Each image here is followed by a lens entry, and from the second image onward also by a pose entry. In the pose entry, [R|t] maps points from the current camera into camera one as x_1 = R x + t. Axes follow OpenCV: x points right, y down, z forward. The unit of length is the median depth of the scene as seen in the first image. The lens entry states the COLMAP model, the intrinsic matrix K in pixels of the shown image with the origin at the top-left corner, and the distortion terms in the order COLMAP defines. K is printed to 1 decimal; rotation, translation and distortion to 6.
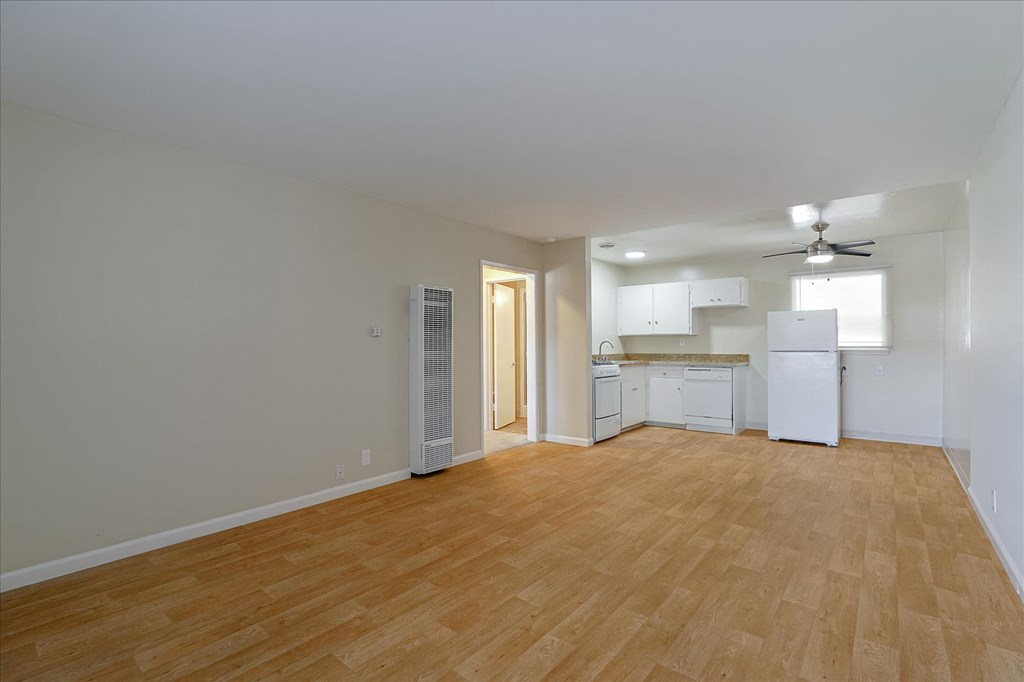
lens RADIAL K [[466.7, 0, 526.9], [0, 466.7, 342.0], [0, 0, 1]] dist [-0.029211, 0.000115]
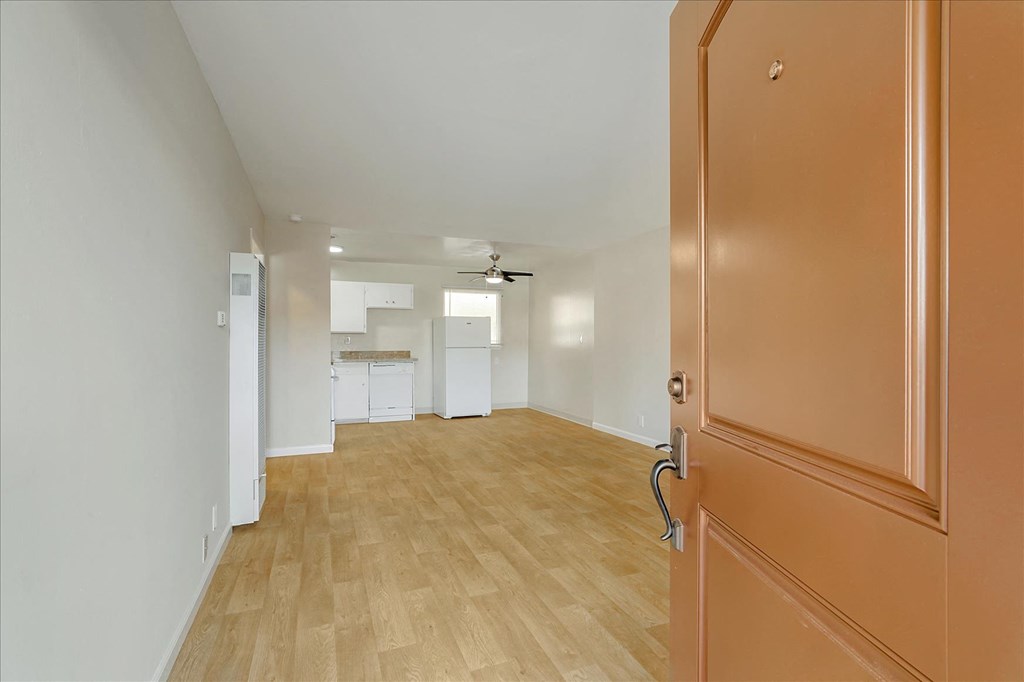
lens RADIAL K [[464.5, 0, 506.4], [0, 464.5, 341.8], [0, 0, 1]] dist [-0.015524, -0.000132]
pose [[0.500436, 0.005402, 0.865757, -0.483337], [-0.005865, 0.999979, -0.002849, 0.006872], [-0.865754, -0.003652, 0.500457, 0.238131]]
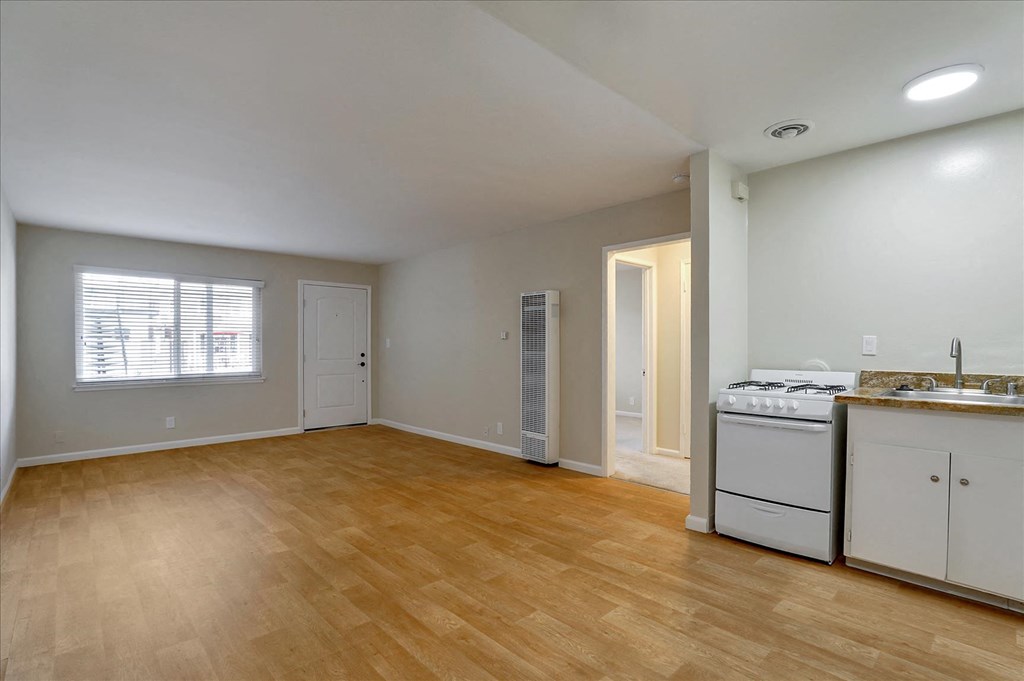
lens RADIAL K [[470.0, 0, 511.2], [0, 470.0, 348.4], [0, 0, 1]] dist [-0.039048, 0.010700]
pose [[-0.130445, 0.012786, -0.991373, 0.697849], [0.008372, 0.999895, 0.011794, -0.000573], [0.991420, -0.006761, -0.130539, 0.846321]]
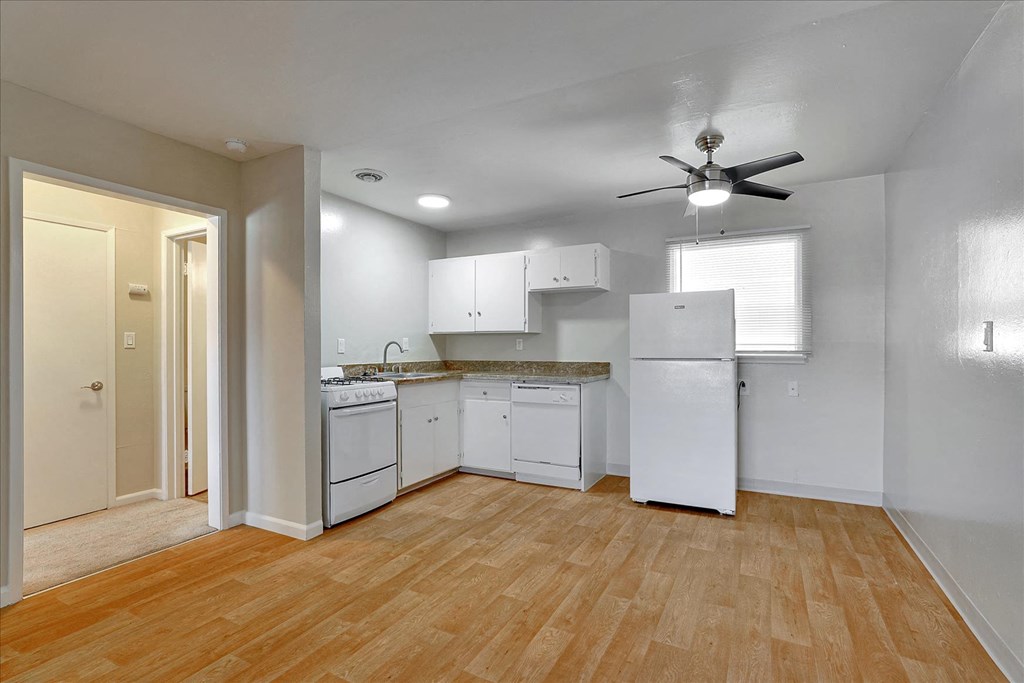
lens RADIAL K [[485.4, 0, 523.1], [0, 485.4, 342.2], [0, 0, 1]] dist [0.003144, 0.001027]
pose [[0.980682, 0.003529, 0.195579, 0.258551], [-0.003174, 0.999993, -0.002125, -0.000475], [-0.195585, 0.001463, 0.980686, 0.400403]]
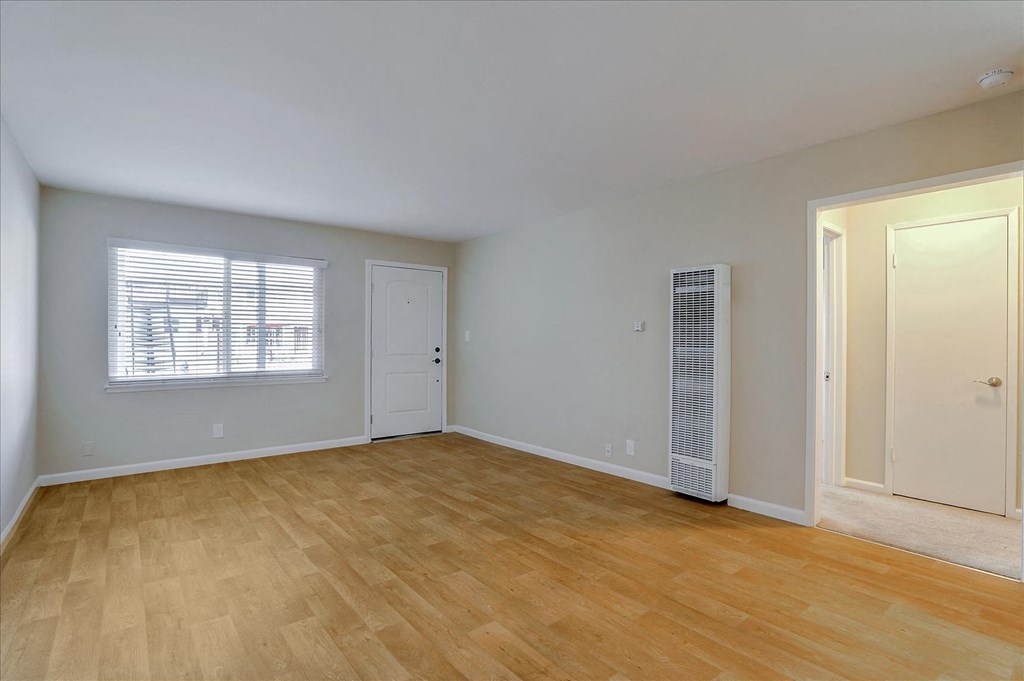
lens RADIAL K [[477.4, 0, 511.7], [0, 477.4, 342.3], [0, 0, 1]] dist [-0.035589, 0.008417]
pose [[-0.208009, 0.010536, -0.978070, 0.519225], [0.002946, 0.999944, 0.010145, 0.001108], [0.978123, -0.000771, -0.208028, 0.671881]]
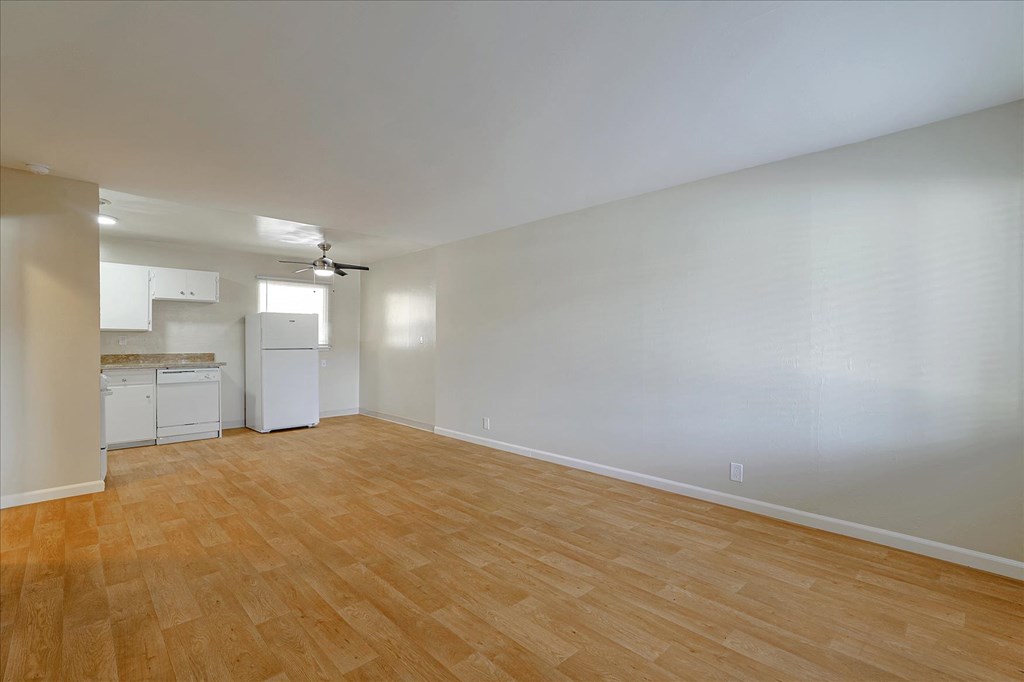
lens RADIAL K [[465.0, 0, 499.0], [0, 465.0, 343.1], [0, 0, 1]] dist [-0.028106, 0.017651]
pose [[0.152245, 0.000541, 0.988343, -0.444908], [-0.006963, 0.999976, 0.000525, 0.001626], [-0.988318, -0.006961, 0.152245, 0.311011]]
